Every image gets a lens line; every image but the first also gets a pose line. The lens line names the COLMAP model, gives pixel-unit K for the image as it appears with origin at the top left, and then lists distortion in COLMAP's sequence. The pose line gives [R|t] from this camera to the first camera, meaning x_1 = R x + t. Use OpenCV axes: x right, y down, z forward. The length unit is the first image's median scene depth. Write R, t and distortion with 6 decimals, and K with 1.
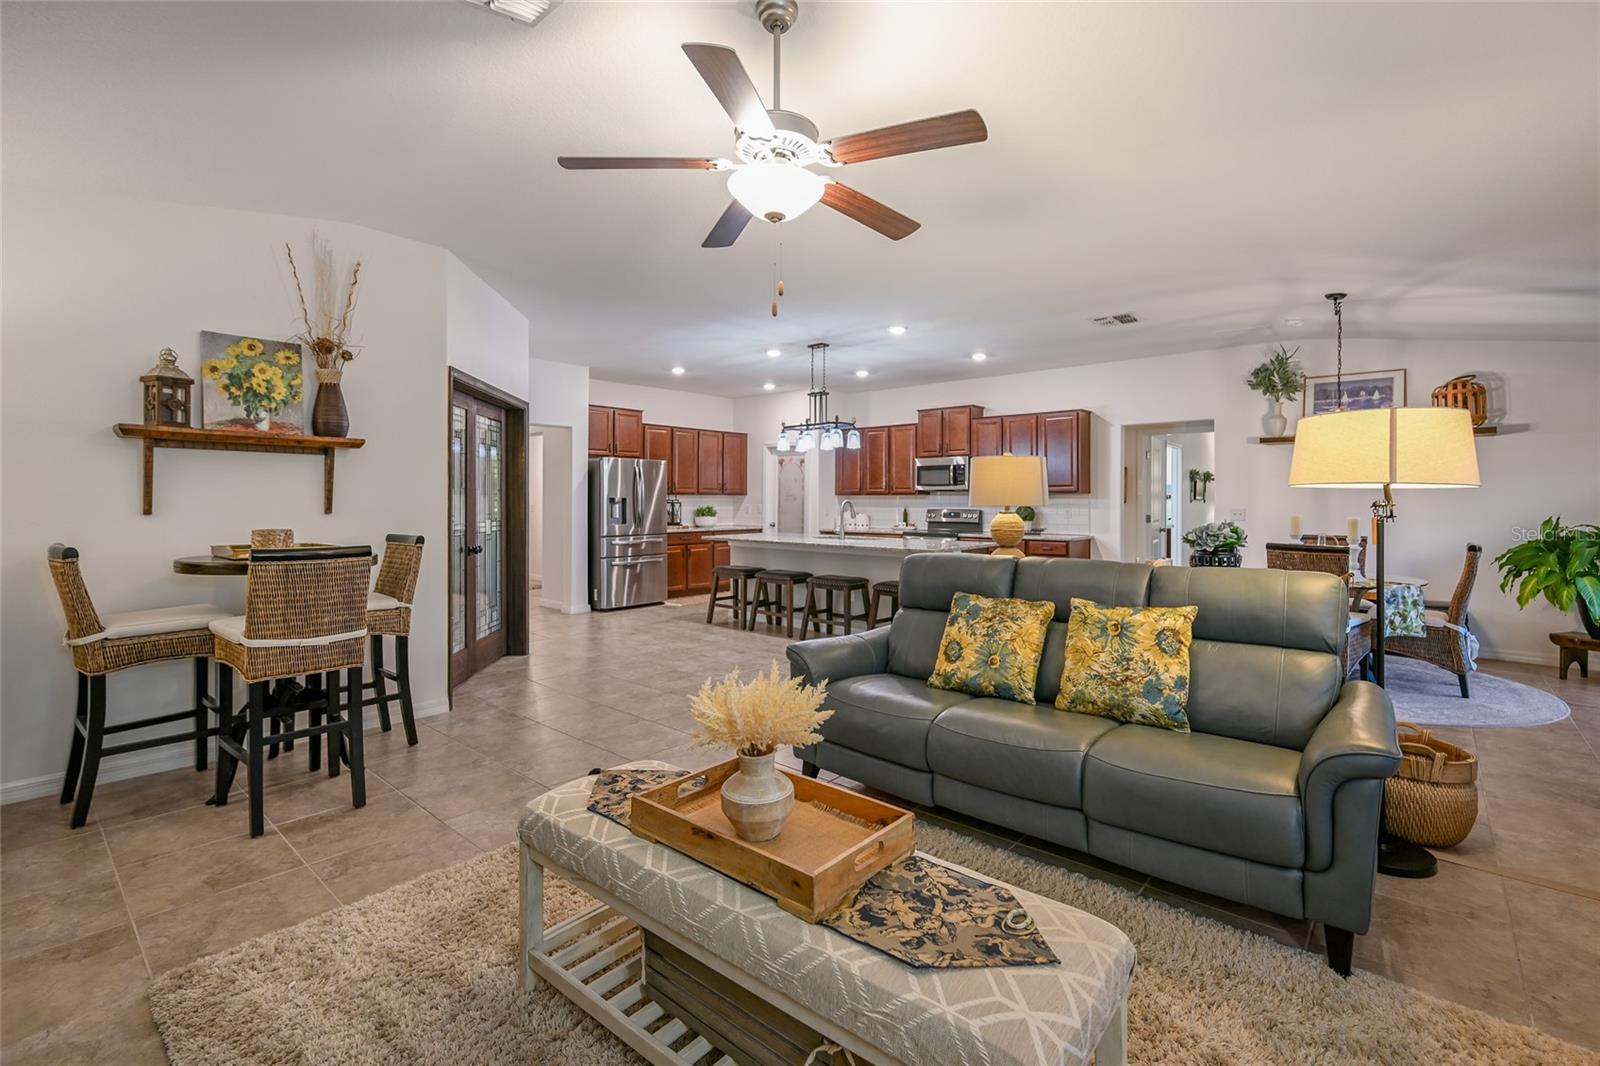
lens RADIAL K [[714.4, 0, 810.1], [0, 714.4, 502.7], [0, 0, 1]] dist [-0.008215, -0.000109]
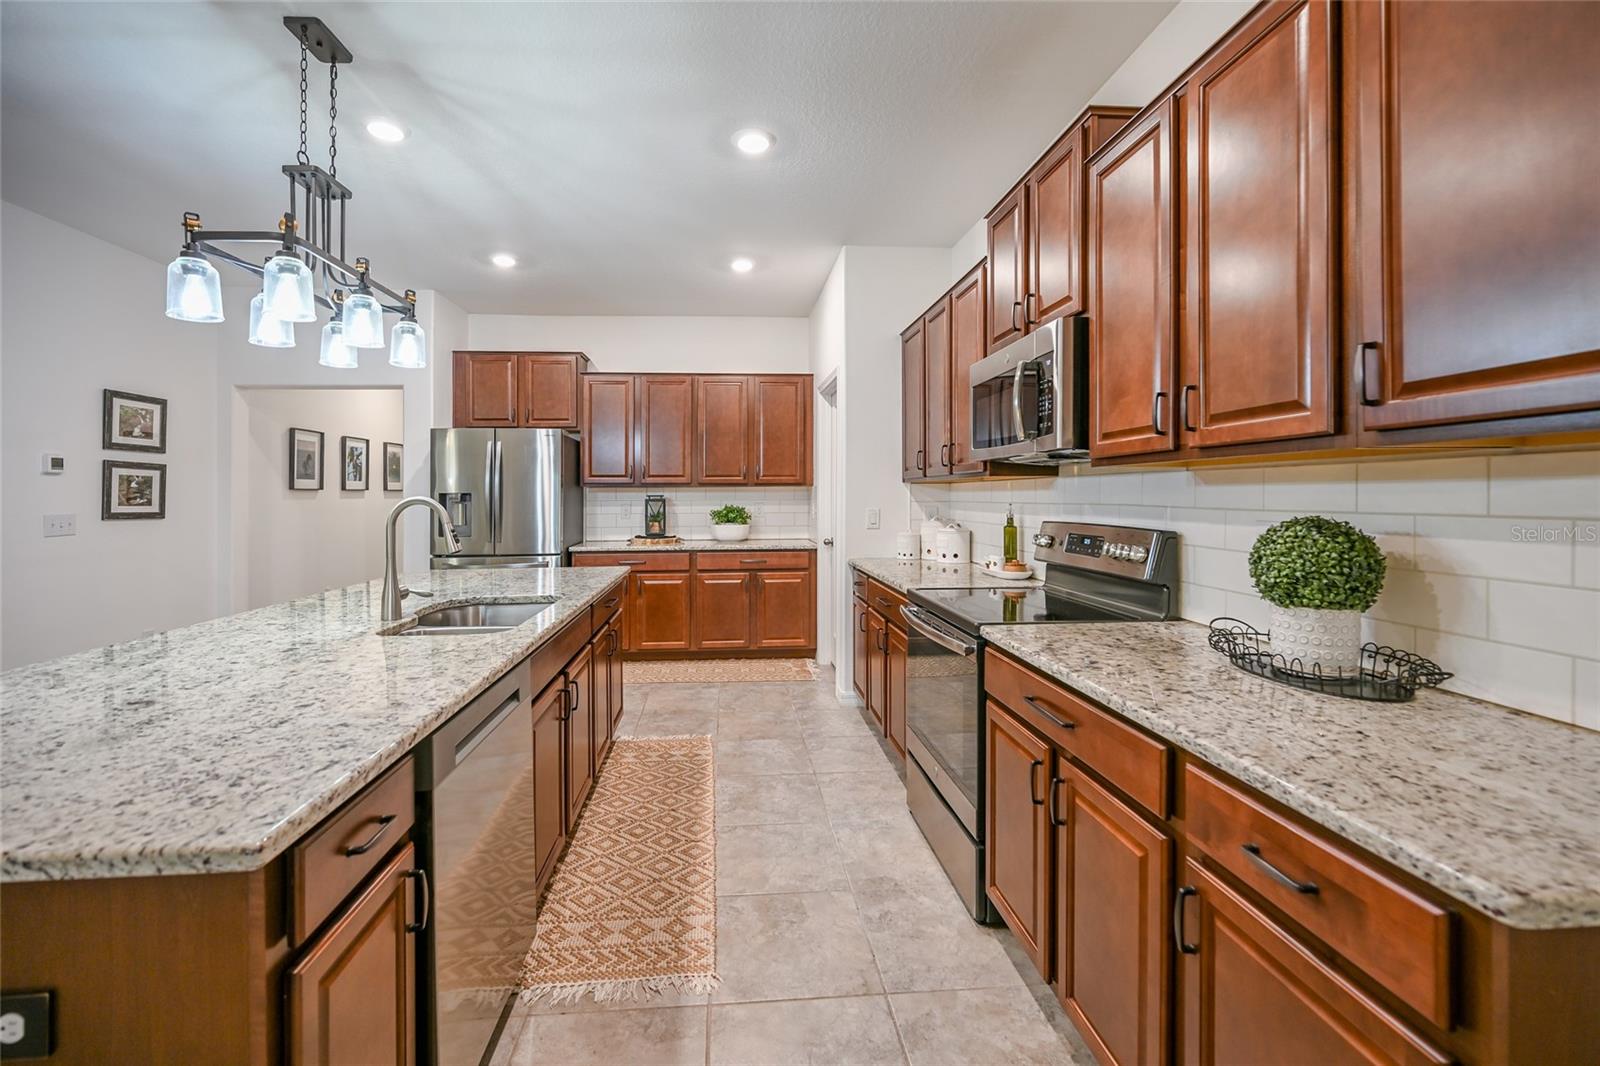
lens RADIAL K [[665.5, 0, 791.1], [0, 665.5, 495.1], [0, 0, 1]] dist [-0.007458, 0.000402]
pose [[0.713343, -0.005738, -0.700792, 0.341386], [0.005077, 0.999983, -0.003019, -0.002391], [0.700797, -0.001404, 0.713359, 0.821129]]
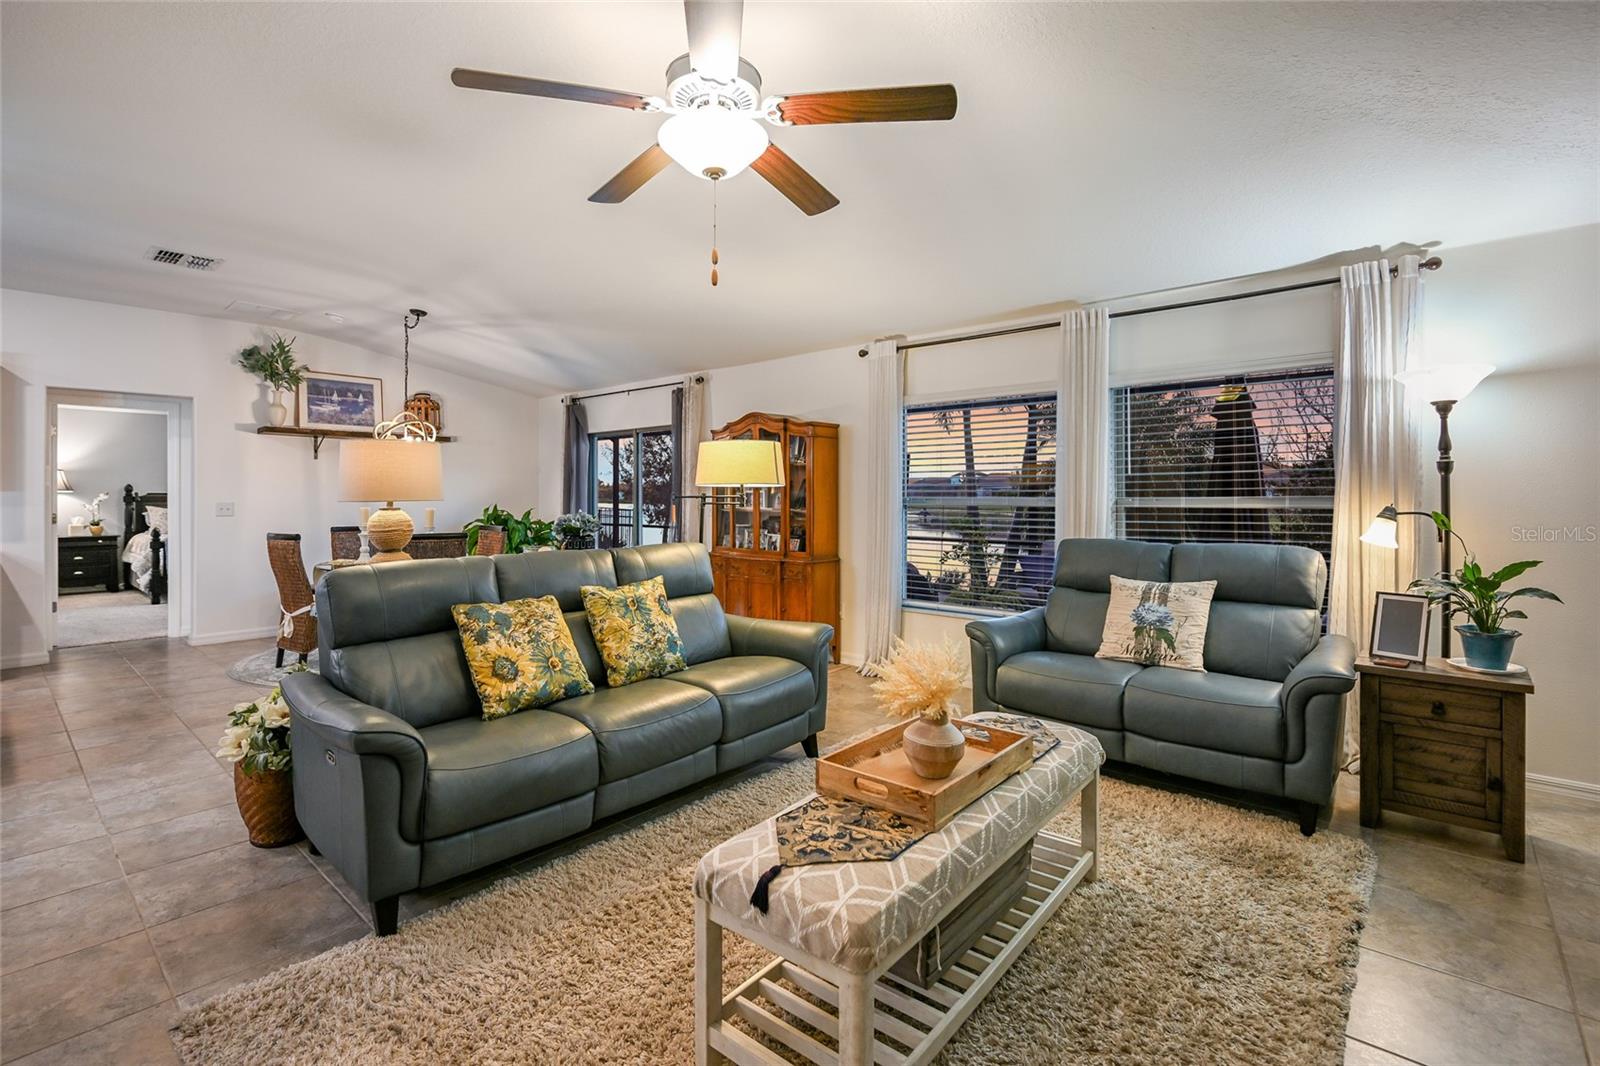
lens RADIAL K [[731.6, 0, 799.9], [0, 731.6, 497.7], [0, 0, 1]] dist [-0.009301, -0.000063]
pose [[0.004008, -0.005925, 0.999974, -0.260699], [0.002118, 0.999980, 0.005917, -0.001536], [-0.999990, 0.002095, 0.004020, 0.244529]]
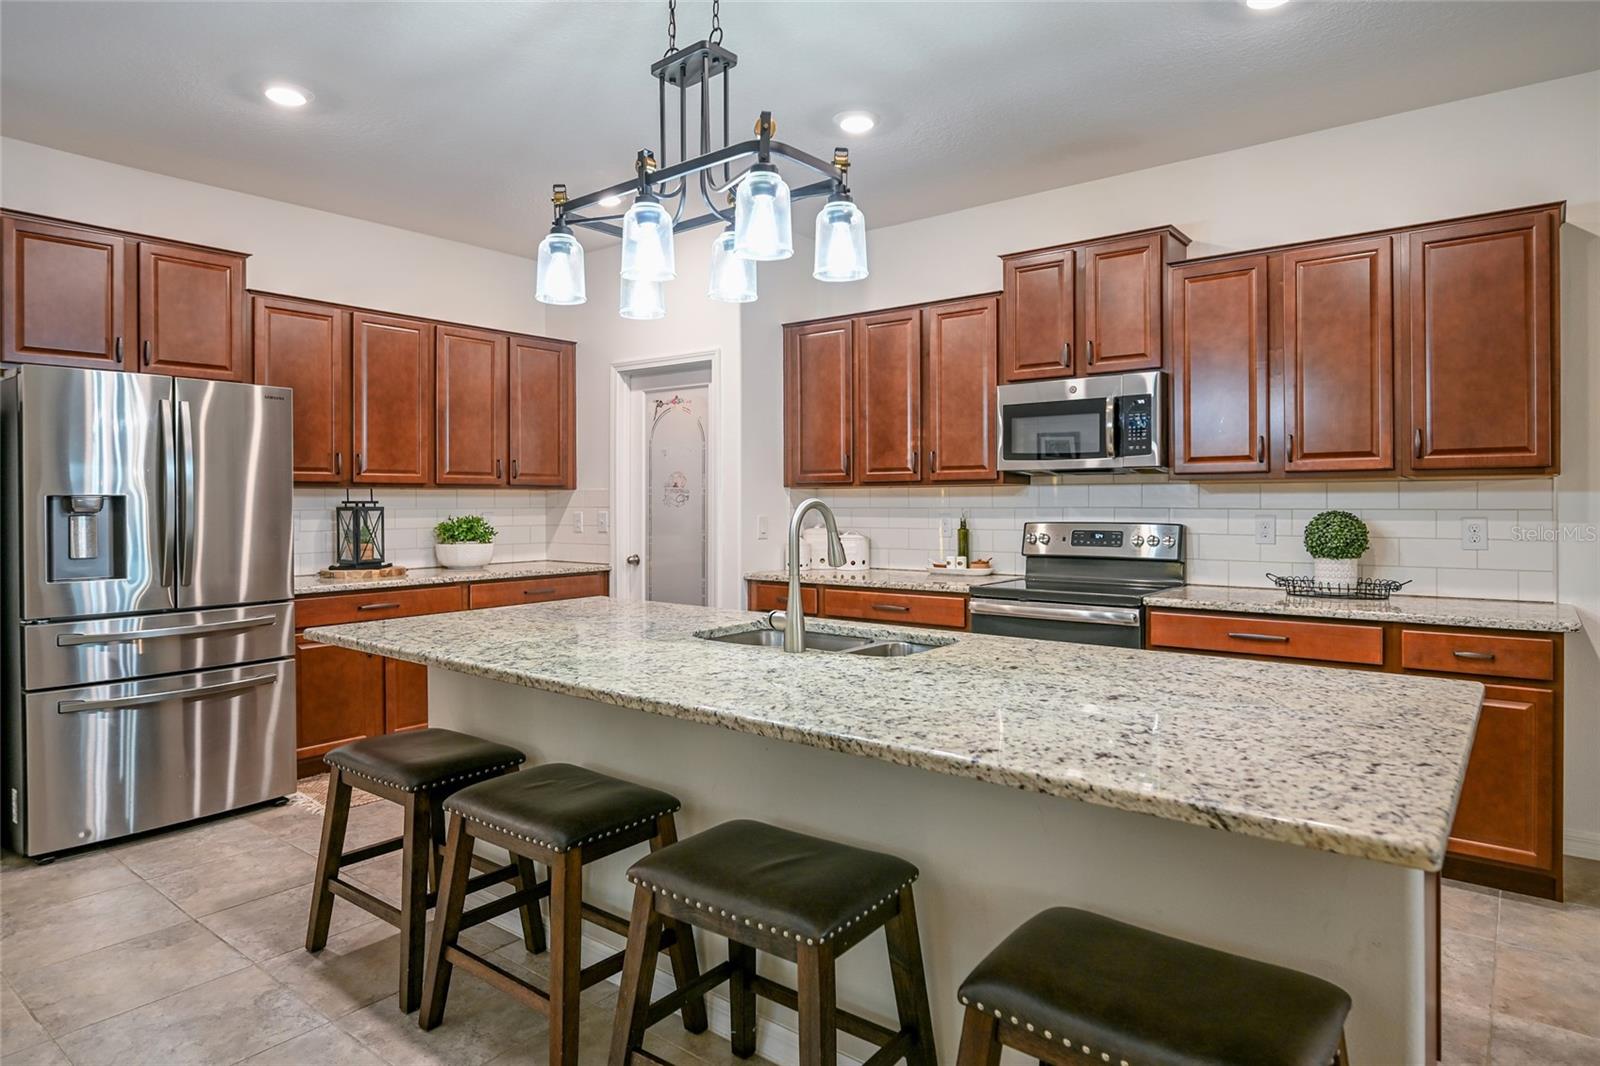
lens RADIAL K [[893.8, 0, 821.6], [0, 893.8, 508.6], [0, 0, 1]] dist [-0.036096, -0.000044]
pose [[0.998173, -0.005731, 0.060142, 0.032246], [0.005450, 0.999973, 0.004834, -0.001104], [-0.060168, -0.004497, 0.998178, 0.618374]]
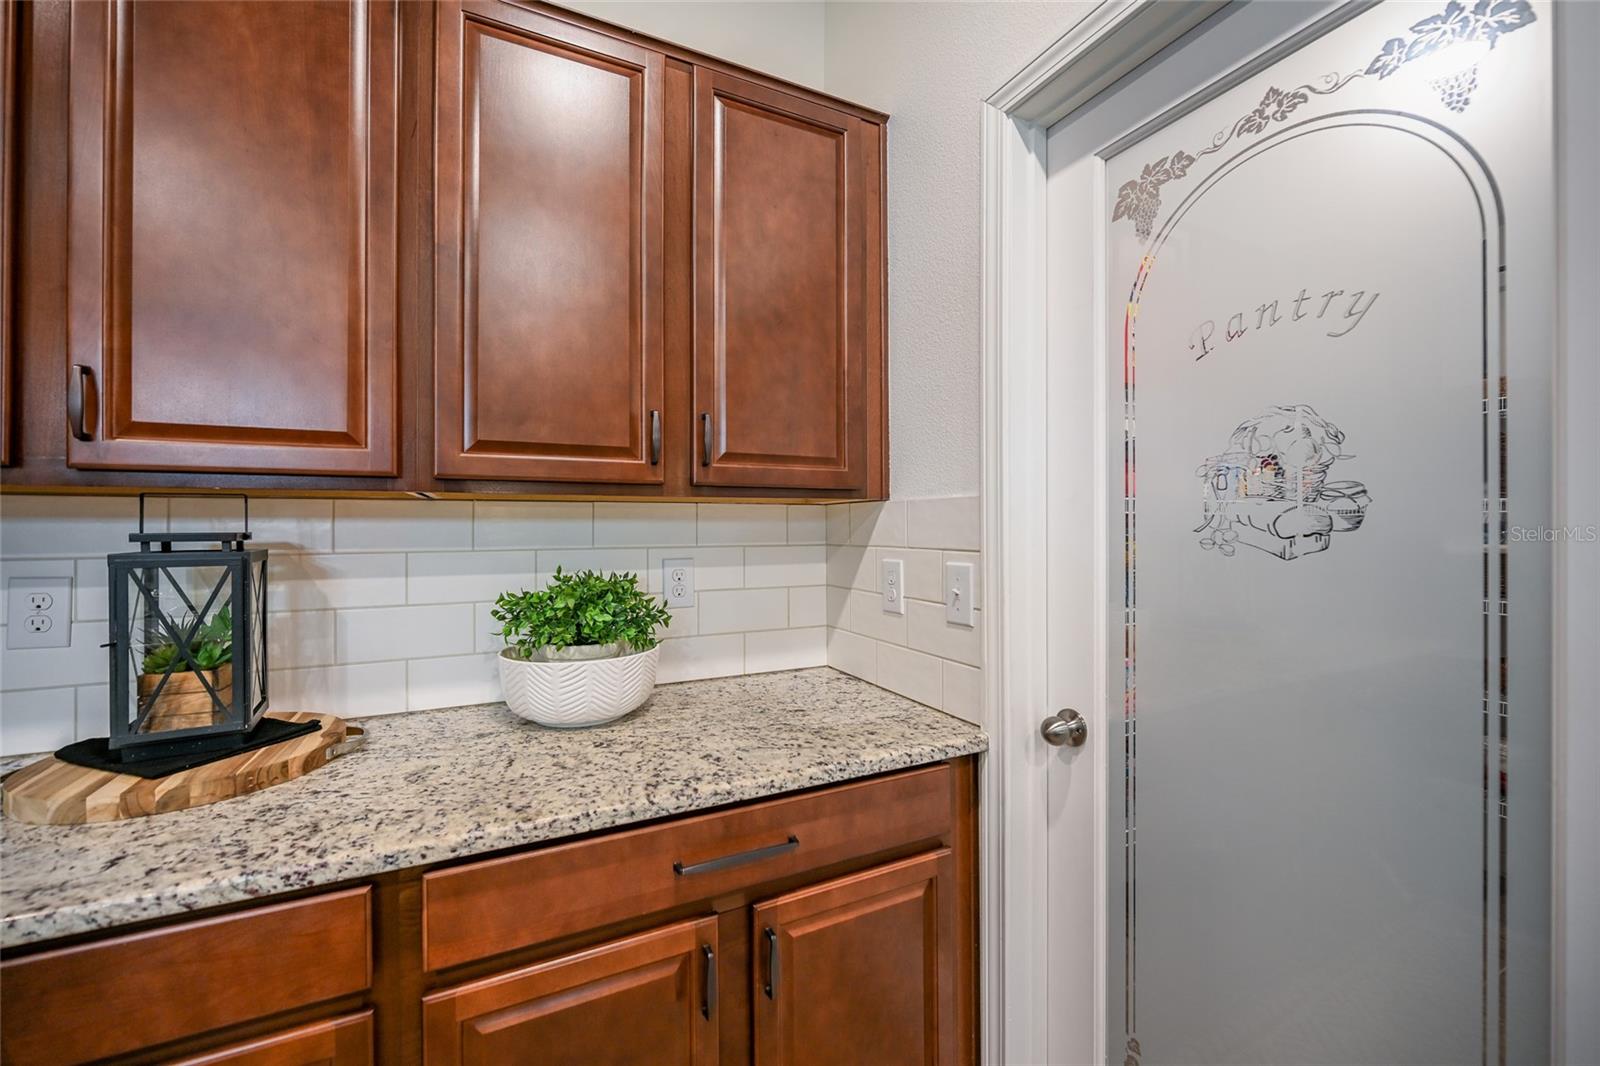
lens RADIAL K [[645.2, 0, 803.1], [0, 645.2, 528.0], [0, 0, 1]] dist [-0.001169, -0.000011]
pose [[0.917087, -0.007172, -0.398622, -0.063322], [0.007538, 0.999971, -0.000650, -0.005365], [0.398616, -0.002409, 0.917115, 1.134660]]
